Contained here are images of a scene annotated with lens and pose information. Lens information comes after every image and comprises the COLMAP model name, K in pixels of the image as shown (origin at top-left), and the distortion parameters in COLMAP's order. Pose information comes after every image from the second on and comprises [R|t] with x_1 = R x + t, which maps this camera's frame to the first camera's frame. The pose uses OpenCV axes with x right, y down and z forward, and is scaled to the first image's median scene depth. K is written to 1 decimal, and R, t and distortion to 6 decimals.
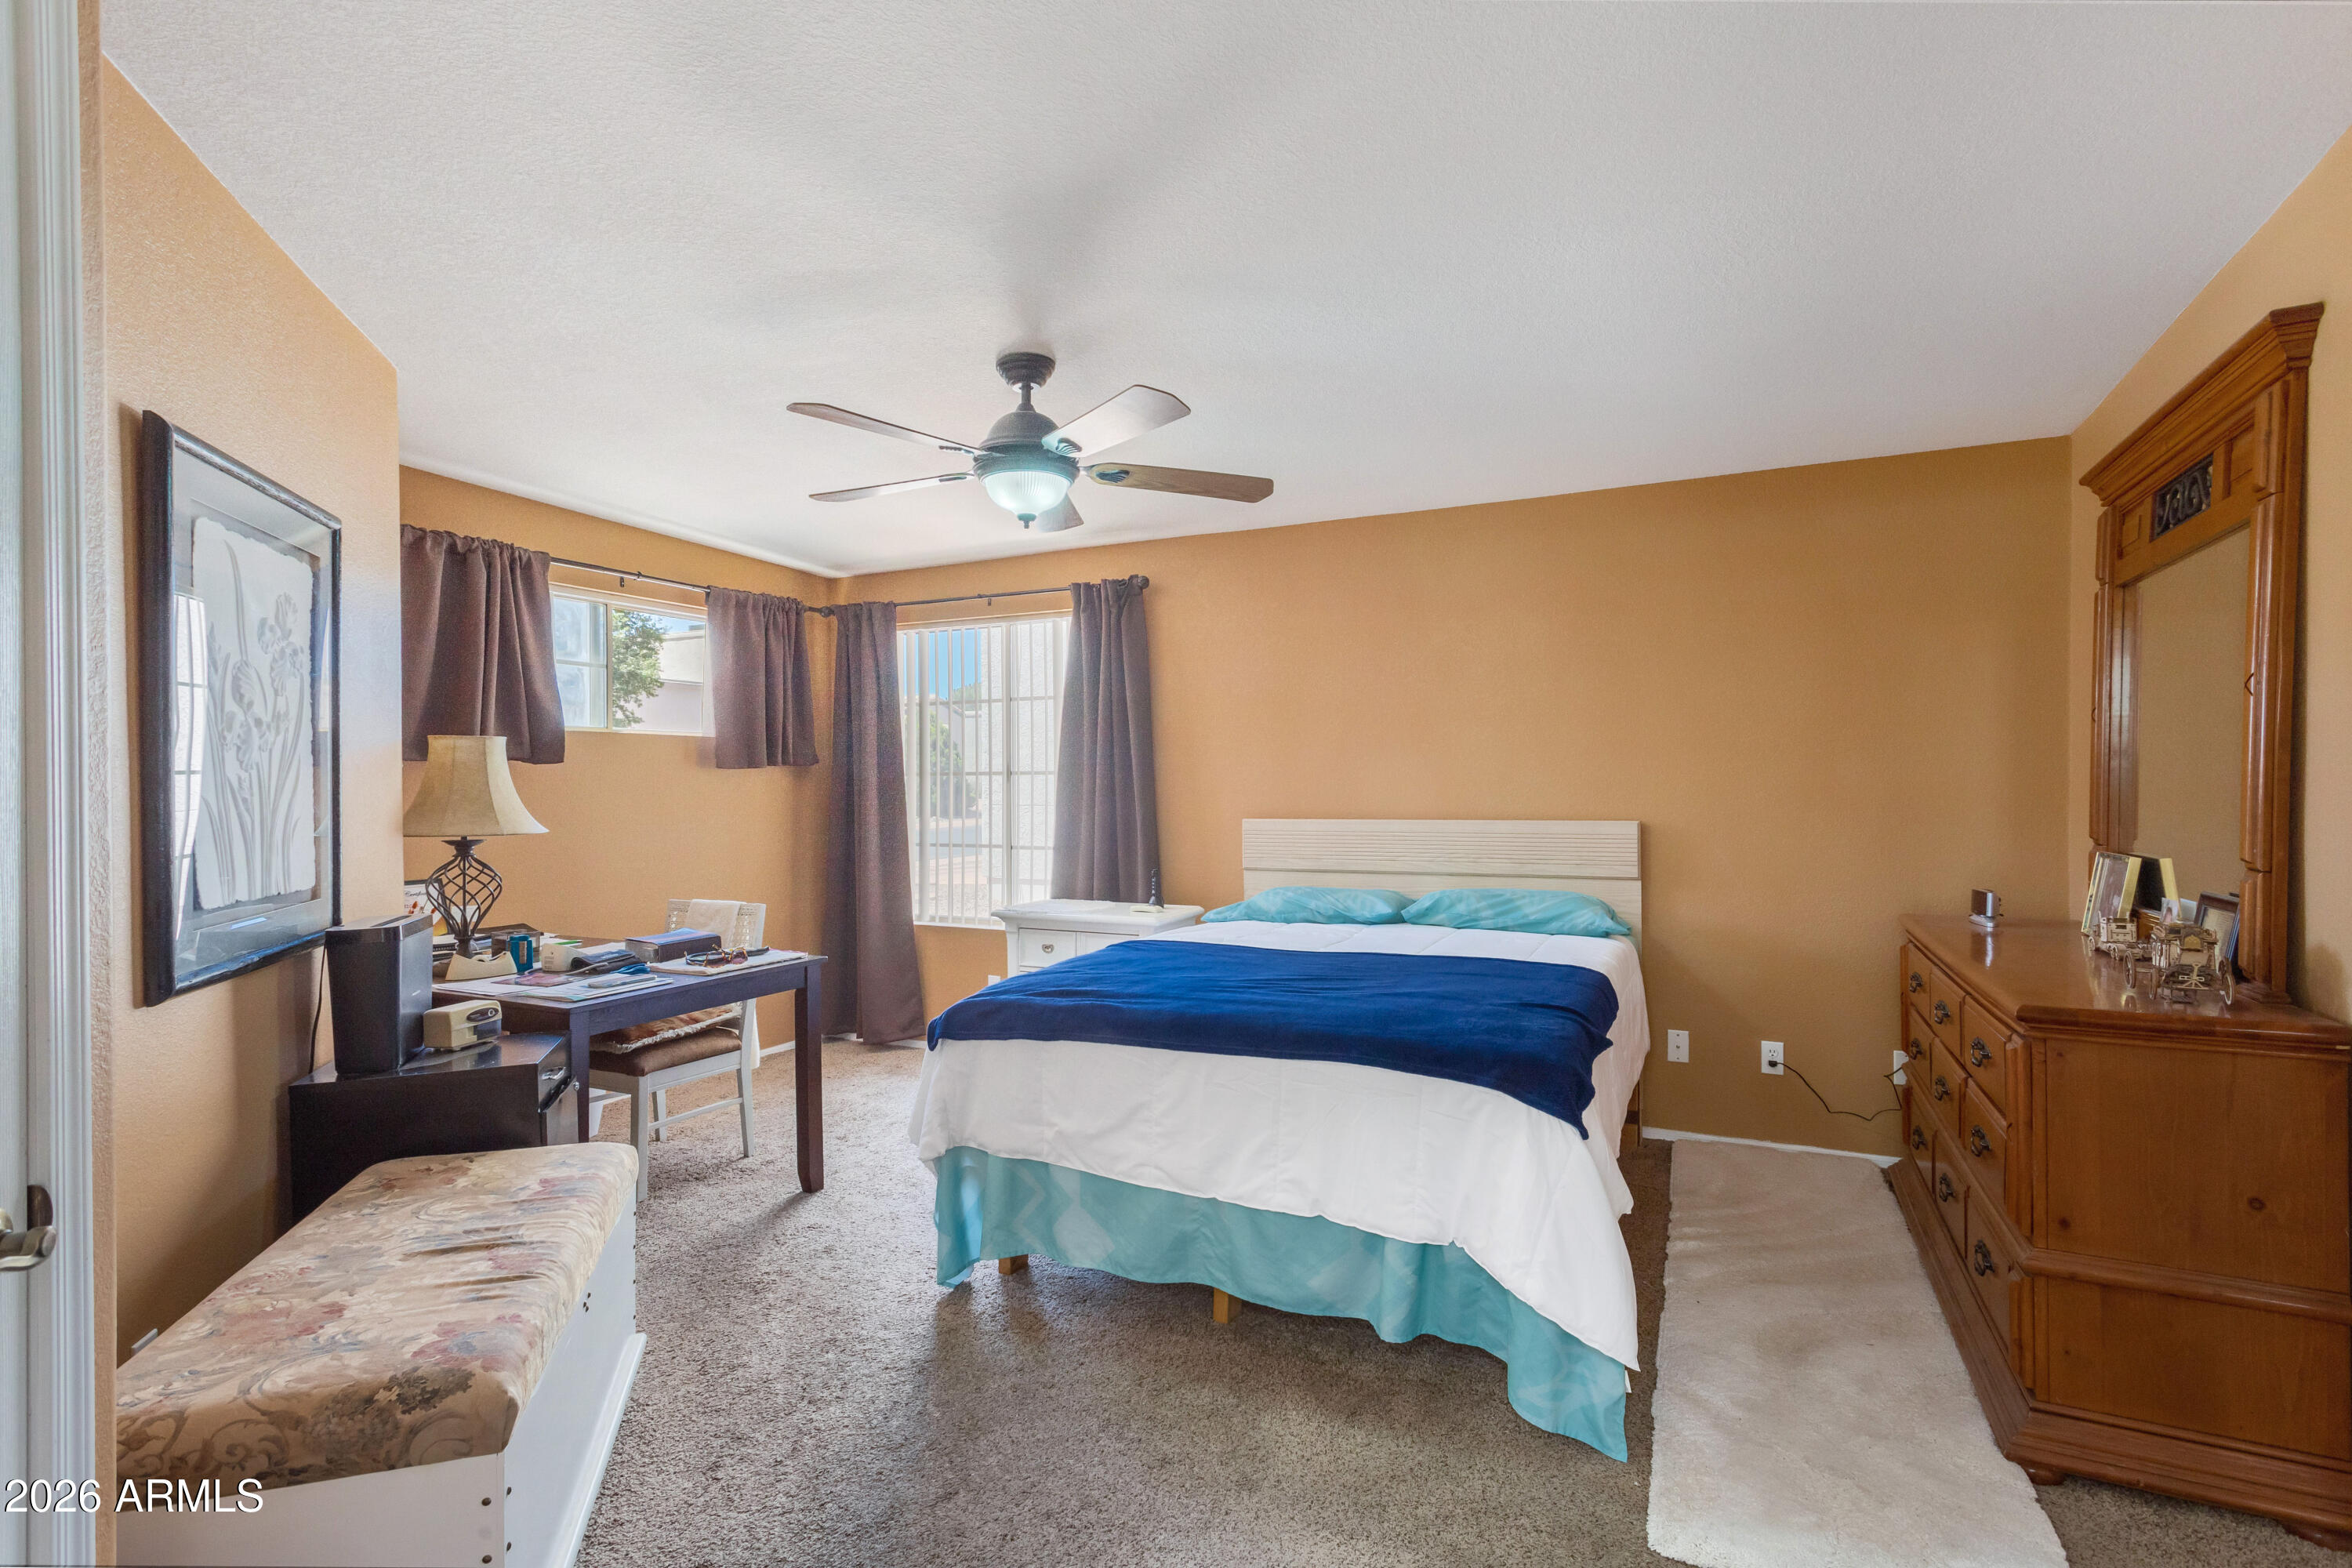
lens RADIAL K [[1145.2, 0, 1165.7], [0, 1145.2, 788.6], [0, 0, 1]] dist [0.005631, 0.003829]
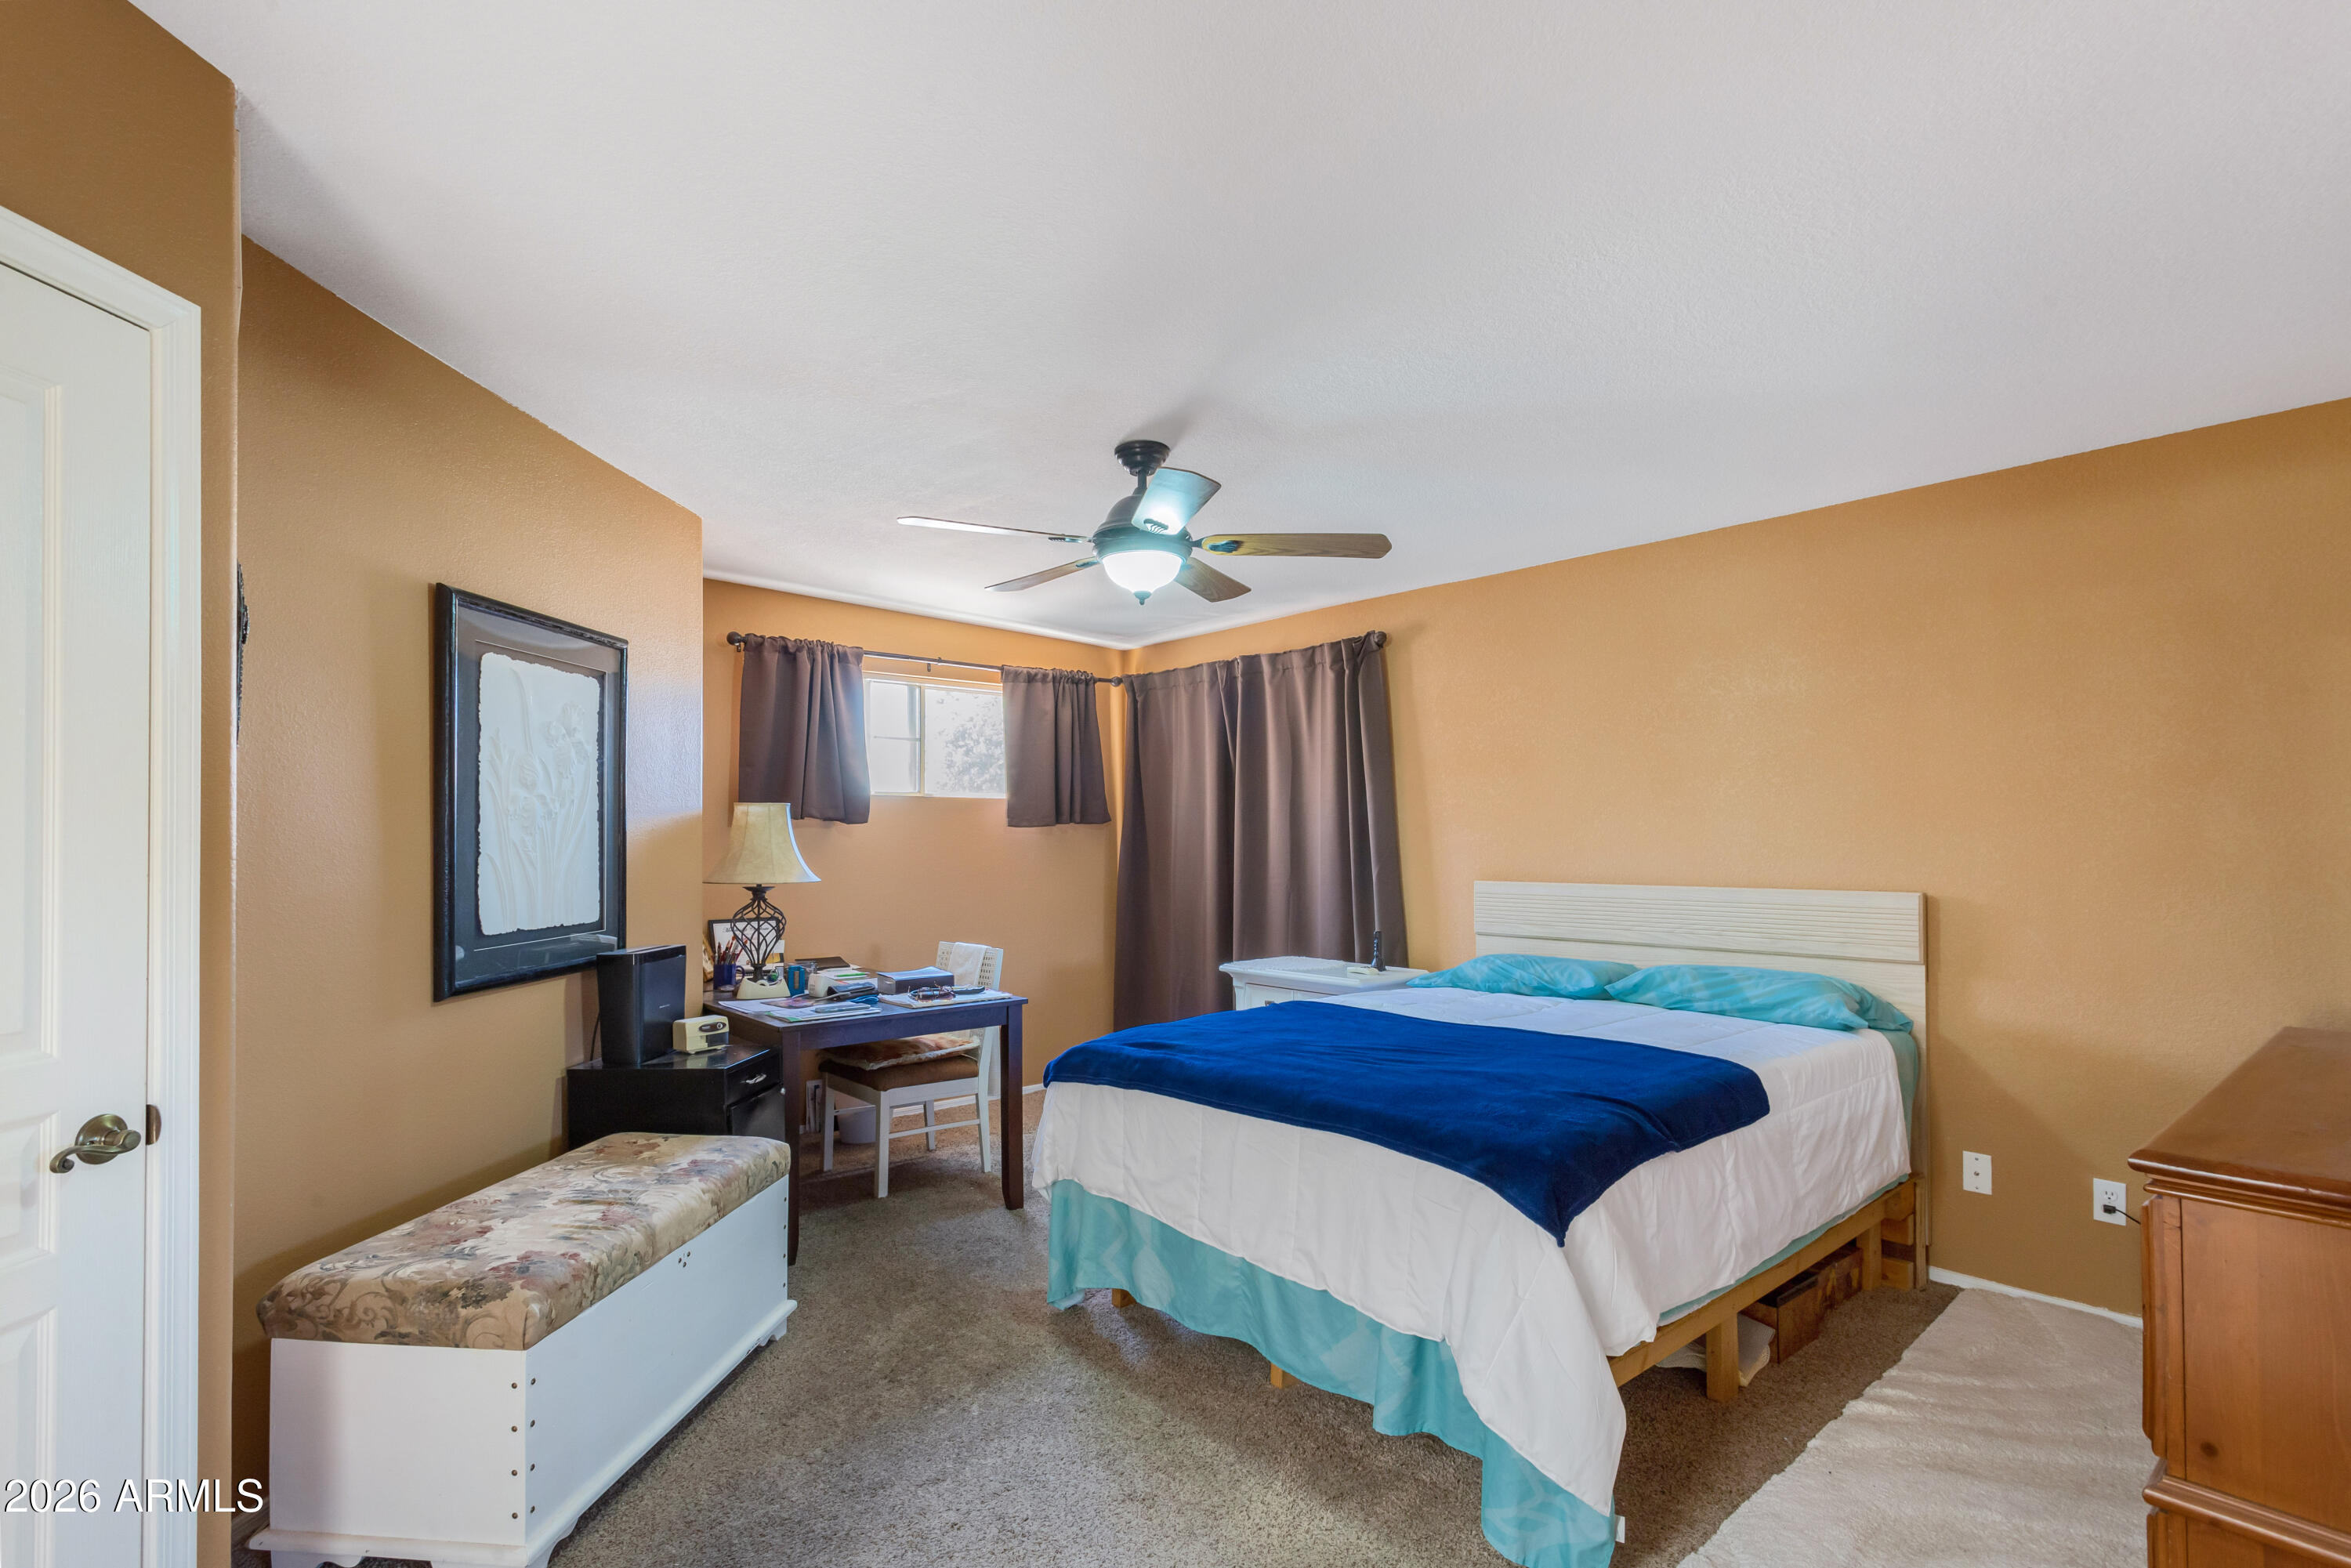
lens RADIAL K [[1144.7, 0, 1131.4], [0, 1144.7, 827.2], [0, 0, 1]] dist [0.005631, 0.003829]
pose [[0.919710, 0.000339, -0.392599, 0.271836], [-0.005182, 0.999923, -0.011276, -0.008575], [0.392565, 0.012405, 0.919641, 0.020698]]
